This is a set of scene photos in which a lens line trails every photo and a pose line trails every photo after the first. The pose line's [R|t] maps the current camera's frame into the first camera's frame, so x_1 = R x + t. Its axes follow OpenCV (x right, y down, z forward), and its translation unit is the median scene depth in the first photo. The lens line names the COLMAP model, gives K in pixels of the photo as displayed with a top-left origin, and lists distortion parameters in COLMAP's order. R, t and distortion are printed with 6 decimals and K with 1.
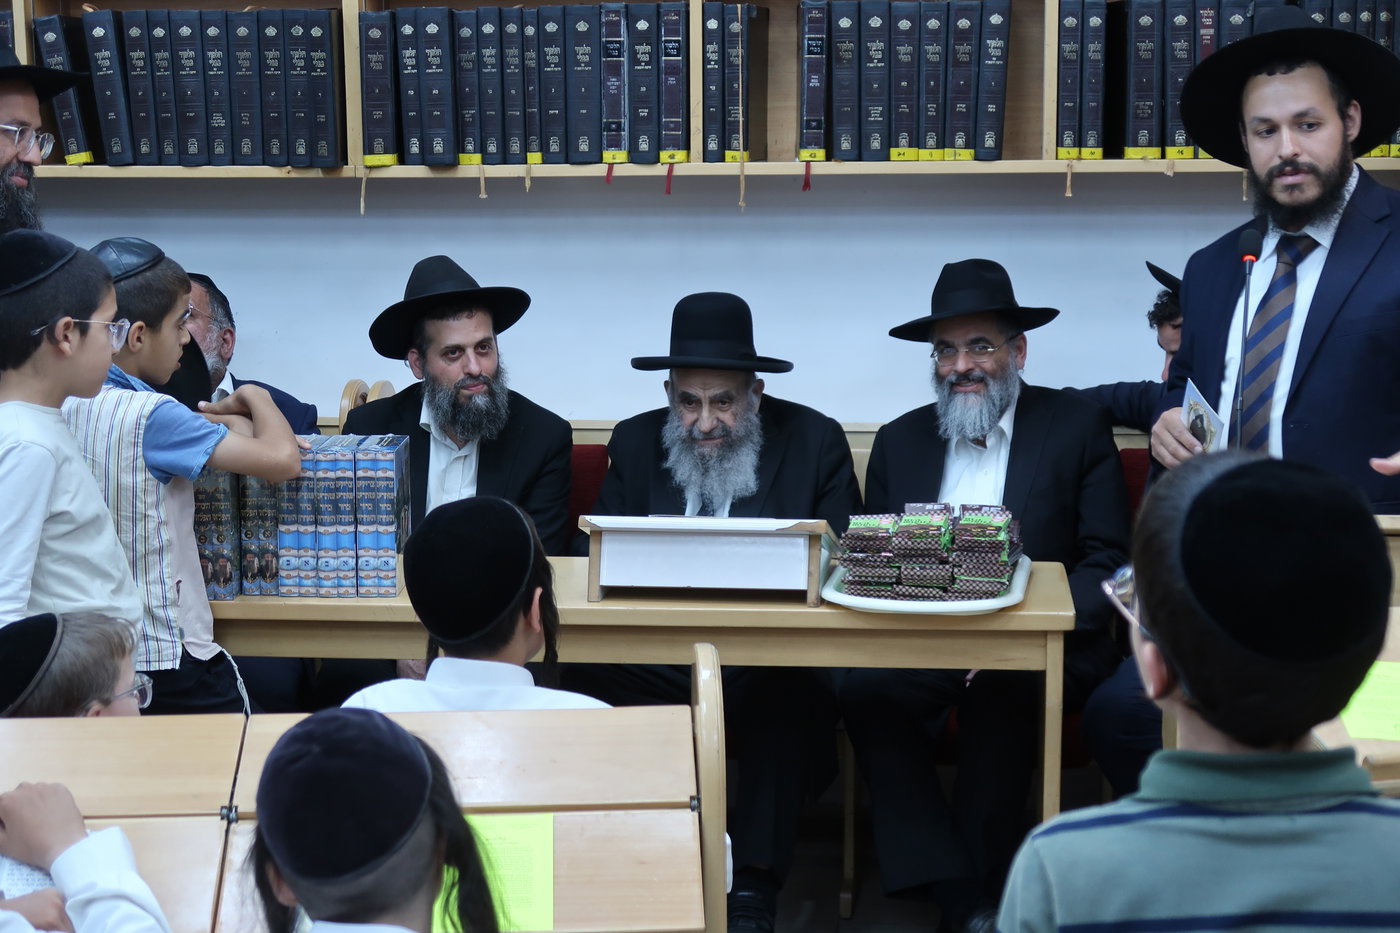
lens RADIAL K [[2459.2, 0, 673.2], [0, 2459.2, 492.3], [0, 0, 1]] dist [-0.012986, 0.003851]
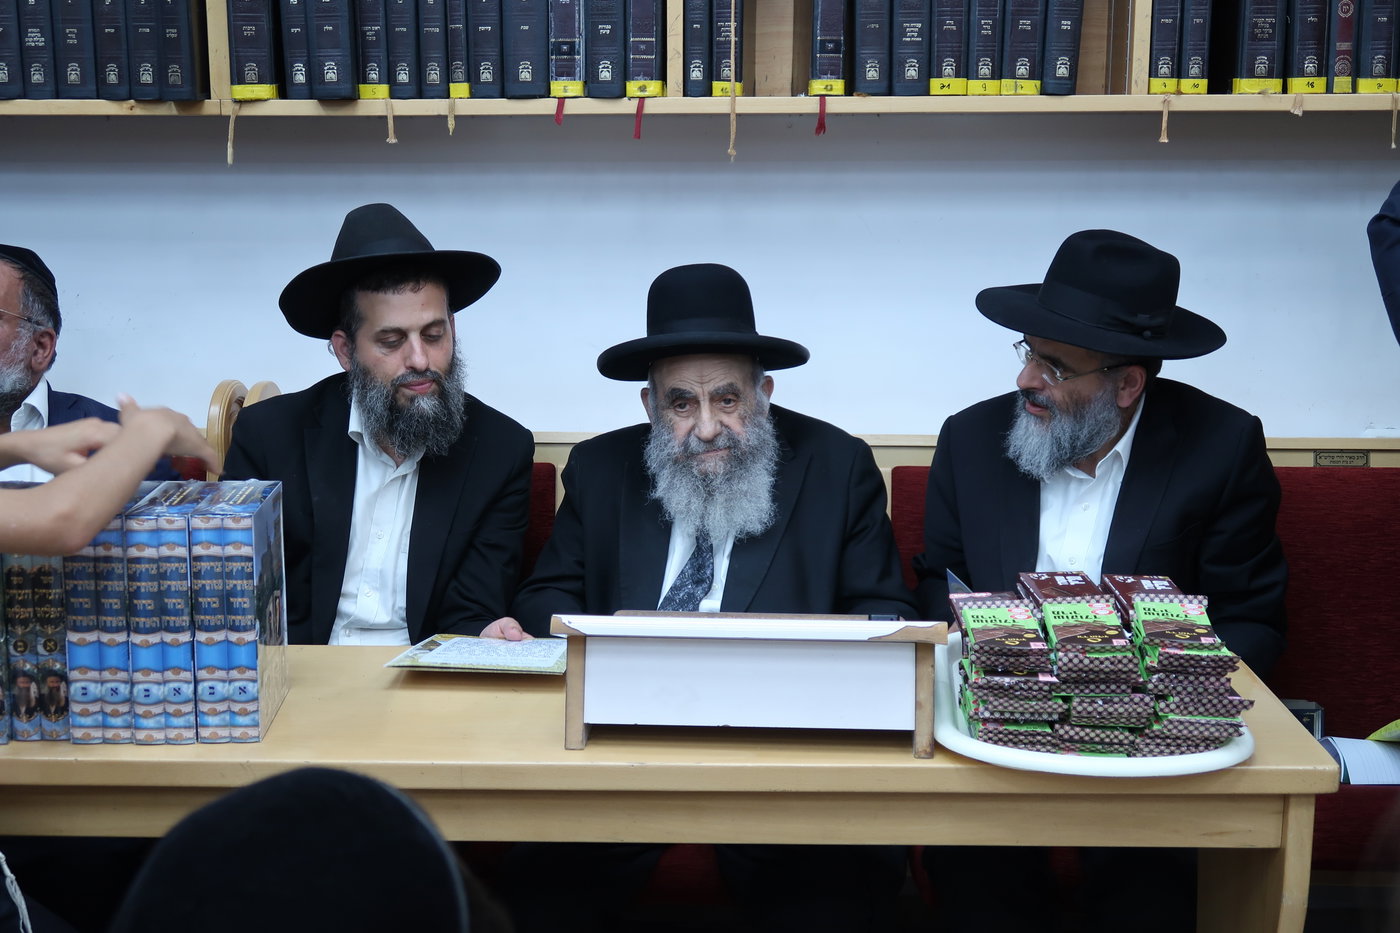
lens RADIAL K [[1818.4, 0, 700.0], [0, 1818.4, 466.5], [0, 0, 1]] dist [0.000026, 0.025423]
pose [[0.995906, -0.008021, 0.090042, -0.034776], [0.006202, 0.999772, 0.020455, -0.031476], [-0.090185, -0.019813, 0.995728, 0.441678]]
